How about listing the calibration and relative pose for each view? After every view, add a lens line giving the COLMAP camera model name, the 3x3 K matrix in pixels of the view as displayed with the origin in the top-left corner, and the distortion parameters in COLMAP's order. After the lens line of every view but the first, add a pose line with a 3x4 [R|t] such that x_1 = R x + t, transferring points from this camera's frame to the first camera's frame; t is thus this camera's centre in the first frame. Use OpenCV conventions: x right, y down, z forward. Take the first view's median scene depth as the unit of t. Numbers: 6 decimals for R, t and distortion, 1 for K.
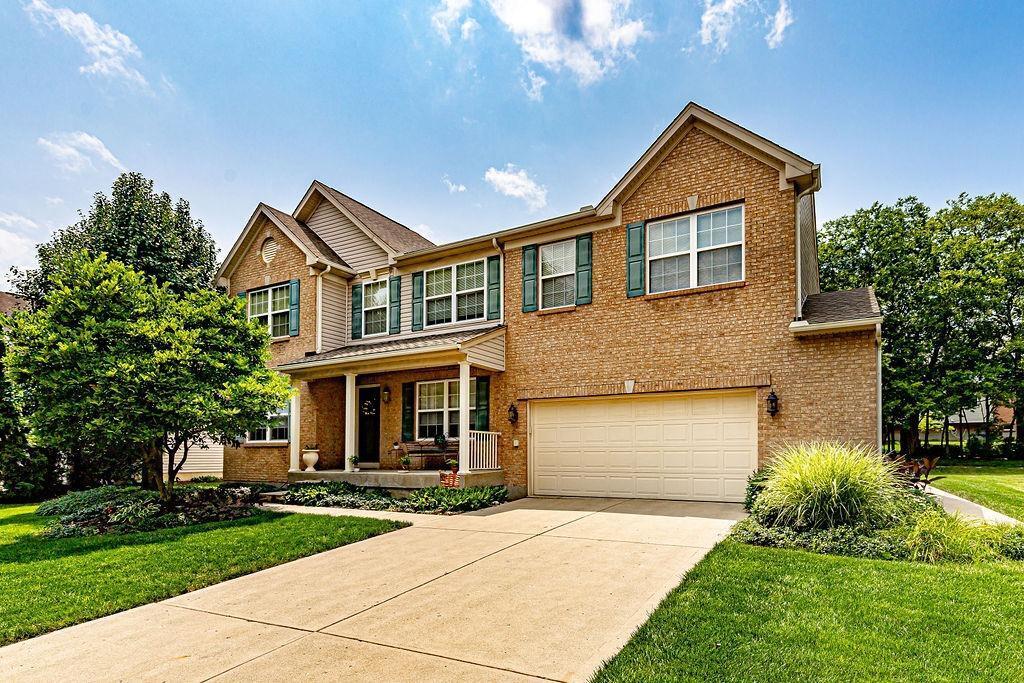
lens RADIAL K [[539.6, 0, 512.0], [0, 539.6, 341.5], [0, 0, 1]] dist [0.000229, 0.000010]
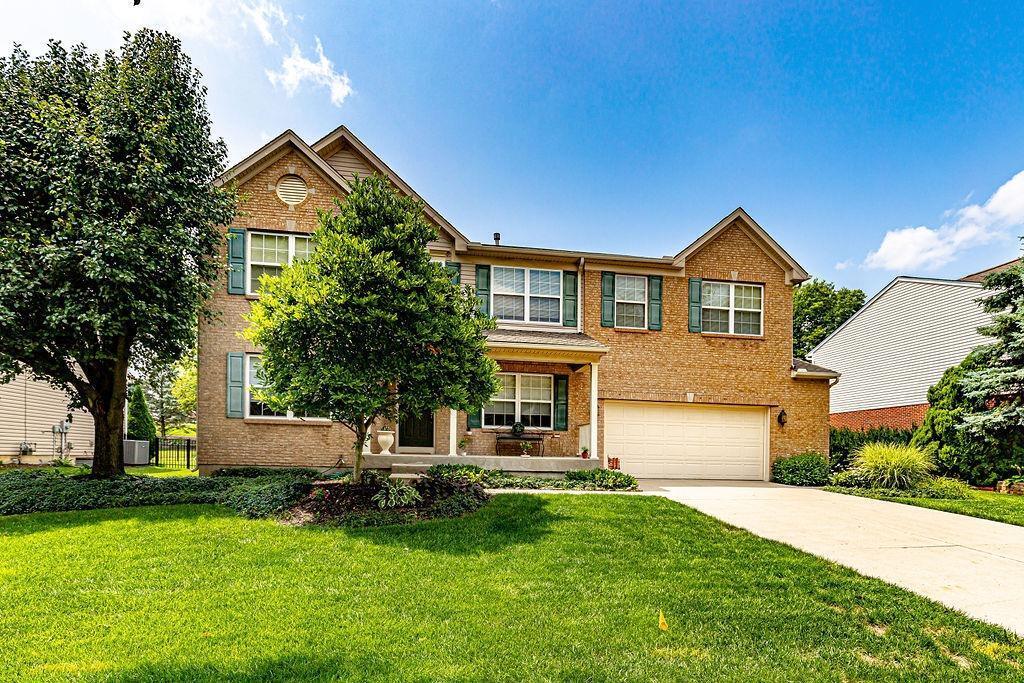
lens RADIAL K [[514.1, 0, 512.0], [0, 514.1, 341.5], [0, 0, 1]] dist [0.000139, 0.000009]
pose [[0.793522, 0.157437, 0.587824, -0.792725], [-0.149179, 0.986807, -0.062914, 0.080307], [-0.589974, -0.037767, 0.806539, 0.196195]]
